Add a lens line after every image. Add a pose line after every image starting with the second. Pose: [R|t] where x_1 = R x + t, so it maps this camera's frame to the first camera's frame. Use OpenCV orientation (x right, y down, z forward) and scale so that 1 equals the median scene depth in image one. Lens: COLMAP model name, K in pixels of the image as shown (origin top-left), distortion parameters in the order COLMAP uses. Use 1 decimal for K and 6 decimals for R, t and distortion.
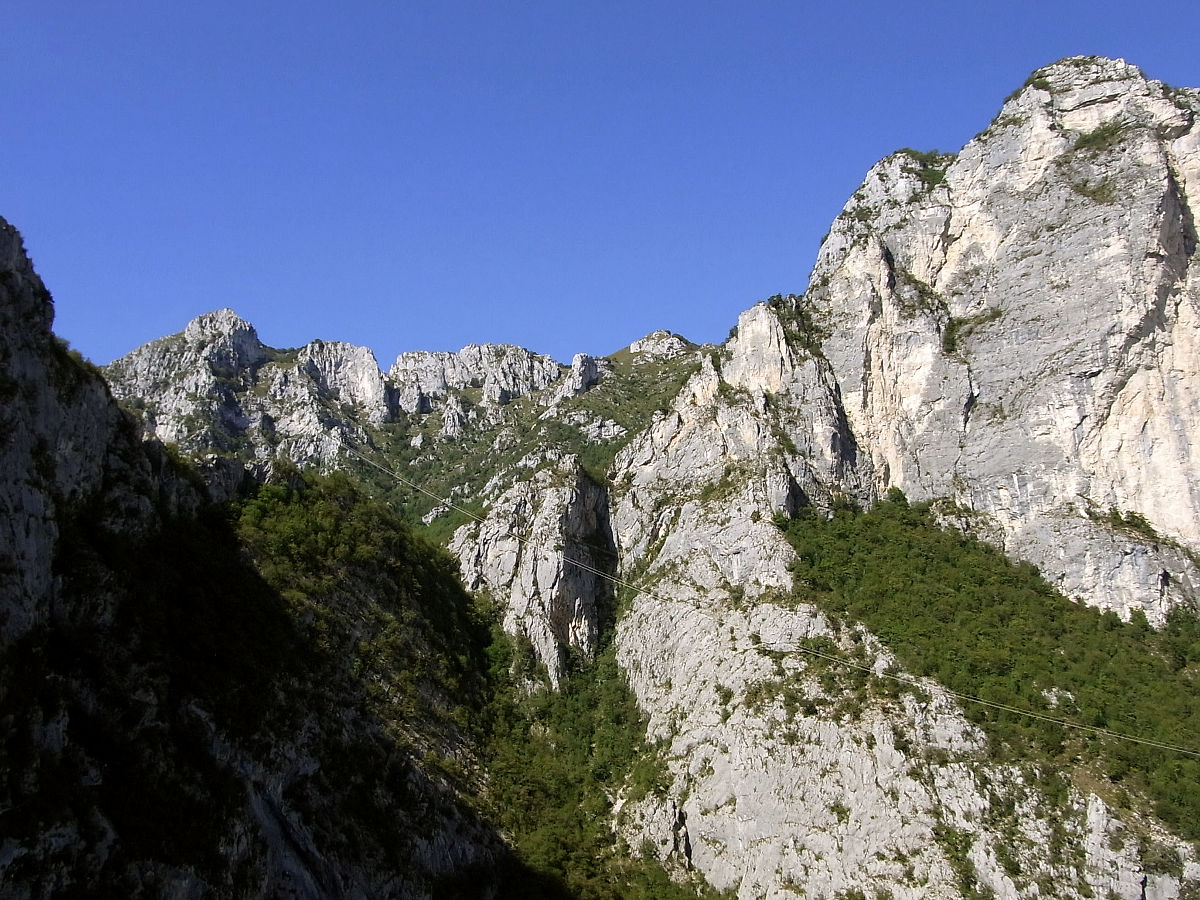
lens RADIAL K [[1159.9, 0, 598.5], [0, 1159.9, 444.9], [0, 0, 1]] dist [-0.047441, 0.000000]
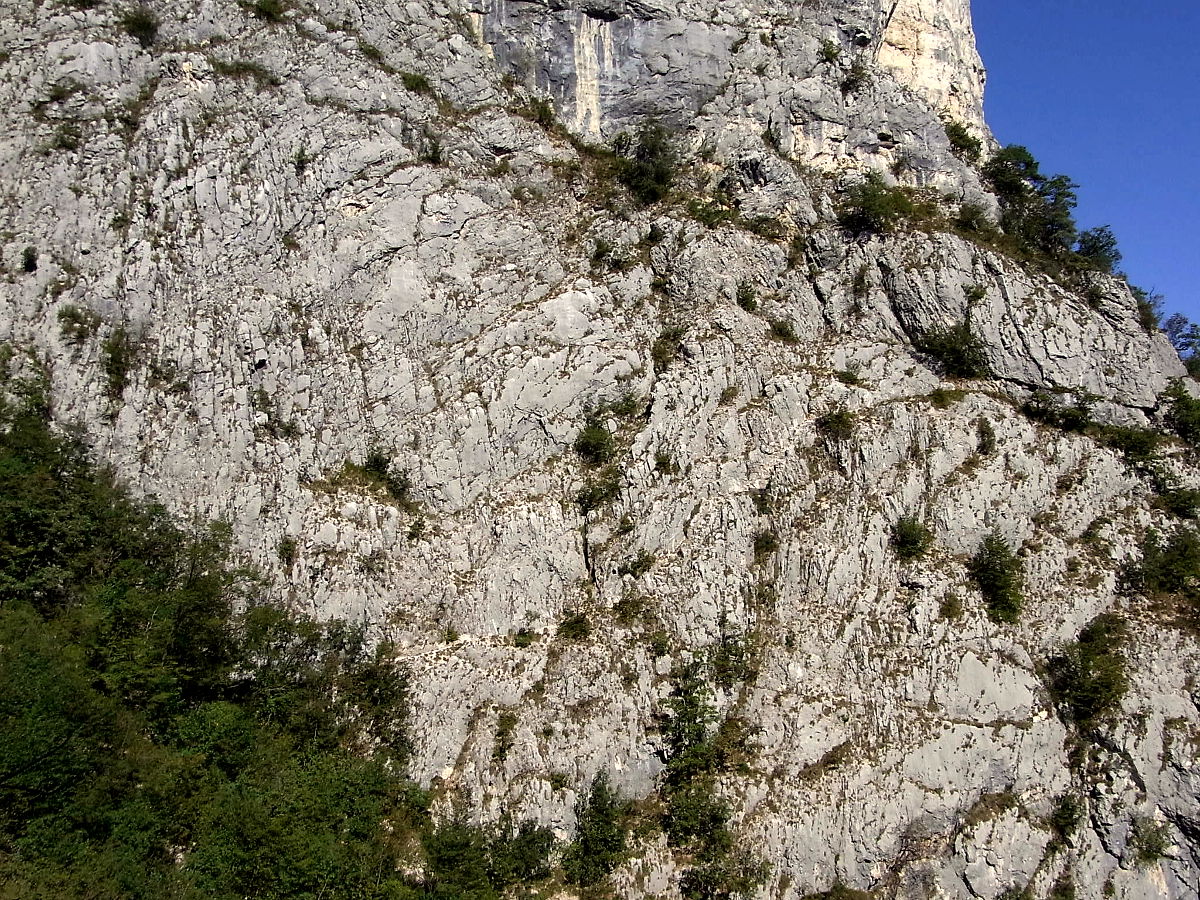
lens RADIAL K [[1159.9, 0, 590.2], [0, 1159.9, 455.5], [0, 0, 1]] dist [-0.047441, 0.000000]
pose [[0.301745, 0.143982, 0.942454, -0.097695], [-0.257609, 0.964074, -0.064807, 0.187102], [-0.917926, -0.223229, 0.327995, 0.823825]]
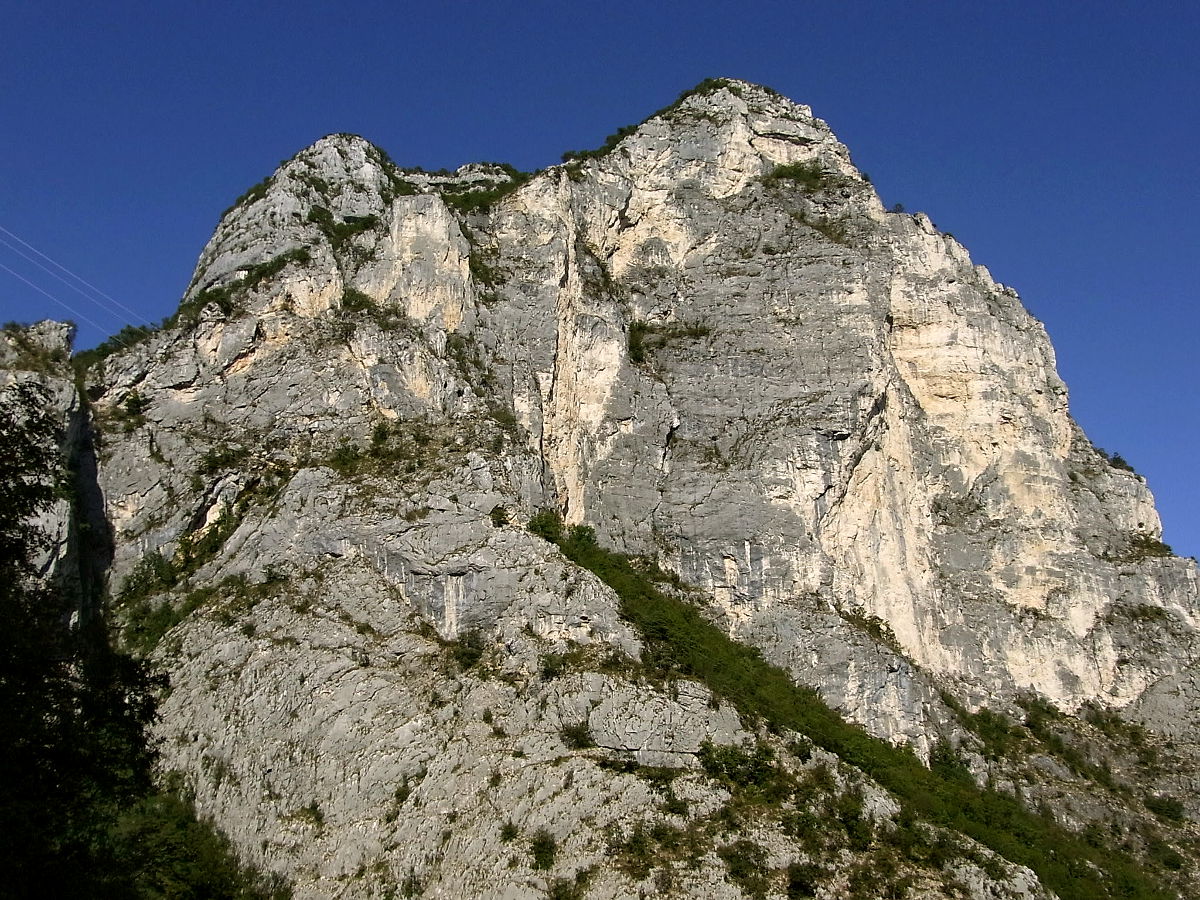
lens RADIAL K [[1159.9, 0, 572.7], [0, 1159.9, 459.7], [0, 0, 1]] dist [-0.047441, 0.000000]
pose [[0.671149, 0.258195, 0.694906, -0.215060], [-0.192066, 0.965942, -0.173400, 0.115001], [-0.716010, -0.017091, 0.697881, 0.537098]]
